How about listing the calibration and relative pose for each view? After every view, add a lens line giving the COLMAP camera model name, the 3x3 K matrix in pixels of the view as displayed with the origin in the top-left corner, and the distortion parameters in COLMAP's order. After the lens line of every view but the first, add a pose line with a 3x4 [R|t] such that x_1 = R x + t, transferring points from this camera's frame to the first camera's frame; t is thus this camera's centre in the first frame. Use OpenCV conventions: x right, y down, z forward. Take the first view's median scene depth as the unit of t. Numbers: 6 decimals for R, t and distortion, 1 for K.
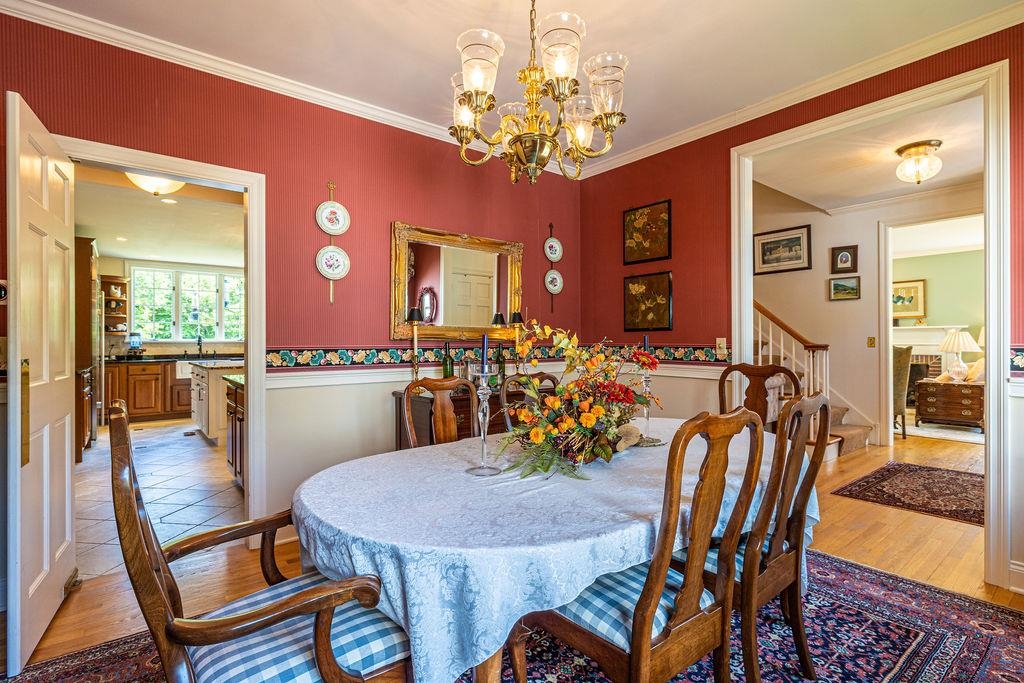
lens RADIAL K [[496.9, 0, 512.0], [0, 496.9, 341.5], [0, 0, 1]] dist [0.002099, 0.000546]
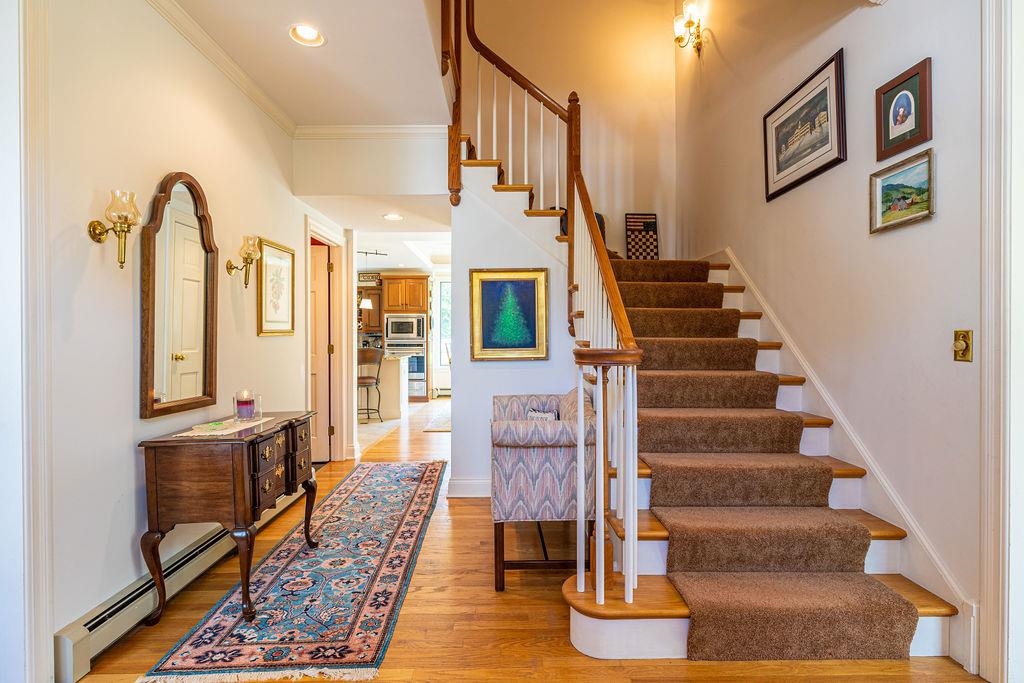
lens RADIAL K [[489.6, 0, 512.0], [0, 489.6, 341.5], [0, 0, 1]] dist [-0.004634, 0.001052]
pose [[0.787347, 0.005728, -0.616484, 0.524947], [-0.000376, 0.999961, 0.008810, -0.002388], [0.616510, -0.006705, 0.787318, 0.433598]]
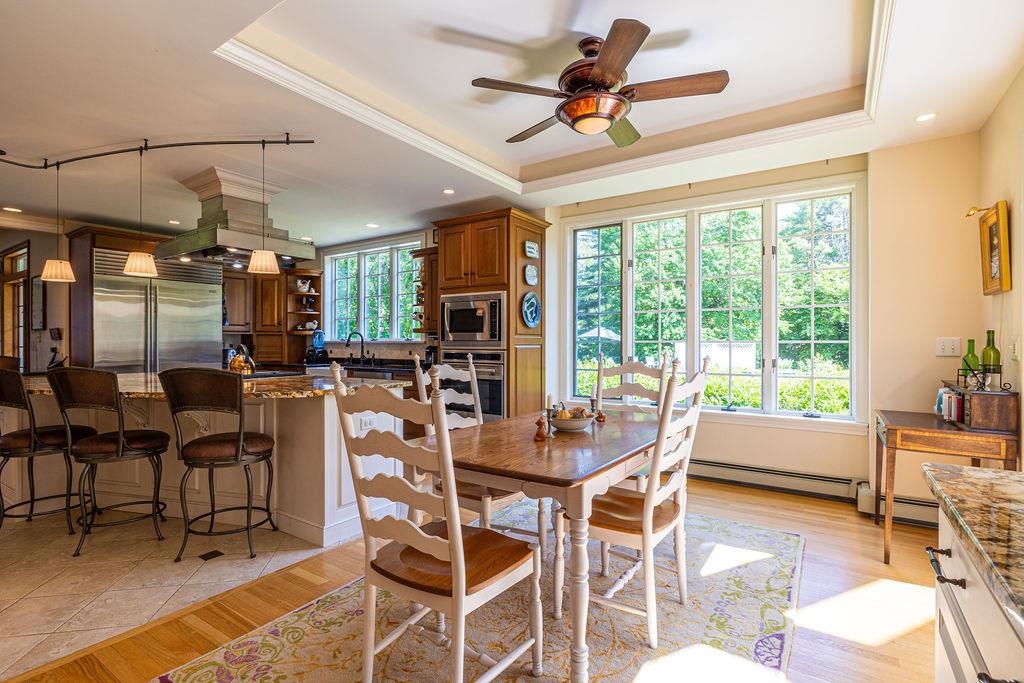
lens RADIAL K [[489.6, 0, 512.0], [0, 489.6, 341.5], [0, 0, 1]] dist [-0.004634, 0.001052]
pose [[0.298044, 0.003497, -0.954546, 0.162783], [0.002095, 0.999988, 0.004317, -0.003081], [0.954550, -0.003287, 0.298033, 1.083220]]
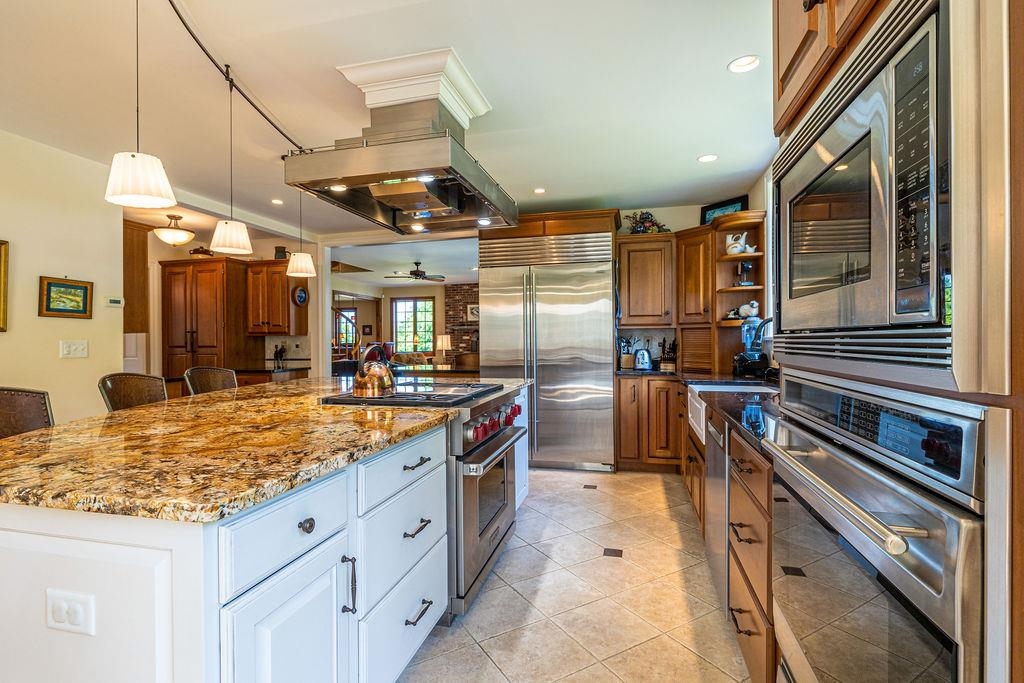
lens RADIAL K [[496.9, 0, 512.0], [0, 496.9, 341.5], [0, 0, 1]] dist [0.002099, 0.000546]
pose [[-0.801997, 0.005610, -0.597301, -0.283663], [0.009278, 0.999952, -0.003066, 0.002593], [0.597255, -0.008001, -0.802011, 1.266579]]
